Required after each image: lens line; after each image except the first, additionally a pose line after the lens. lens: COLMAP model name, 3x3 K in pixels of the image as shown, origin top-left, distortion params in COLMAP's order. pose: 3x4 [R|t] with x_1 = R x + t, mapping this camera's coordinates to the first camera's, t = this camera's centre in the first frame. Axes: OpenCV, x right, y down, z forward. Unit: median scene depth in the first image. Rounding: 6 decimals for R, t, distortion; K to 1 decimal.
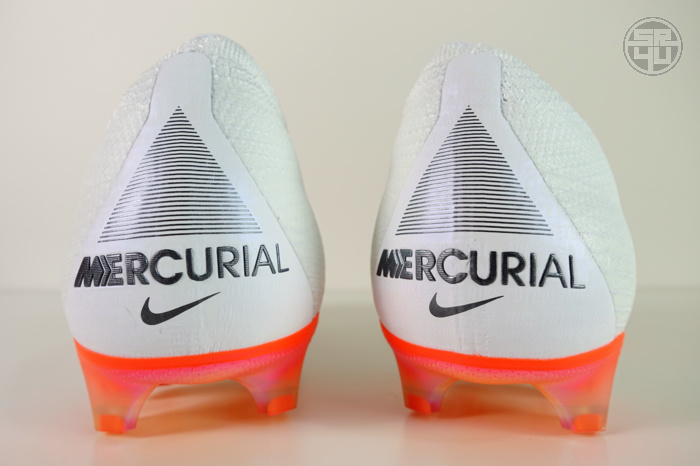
lens RADIAL K [[467.2, 0, 350.6], [0, 467.2, 239.2], [0, 0, 1]] dist [-0.002818, -0.002373]
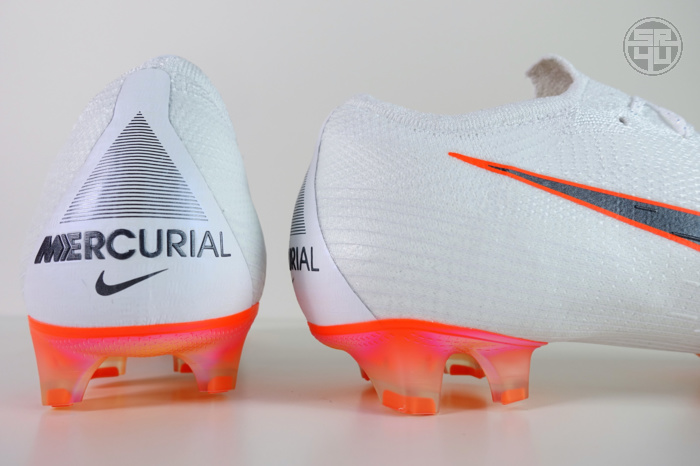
lens RADIAL K [[467.2, 0, 350.6], [0, 467.2, 239.2], [0, 0, 1]] dist [-0.002818, -0.002373]
pose [[0.995875, 0.024870, 0.087259, 0.063719], [-0.017653, 0.996433, -0.082519, 0.121326], [-0.089000, 0.080638, 0.992762, -0.181557]]
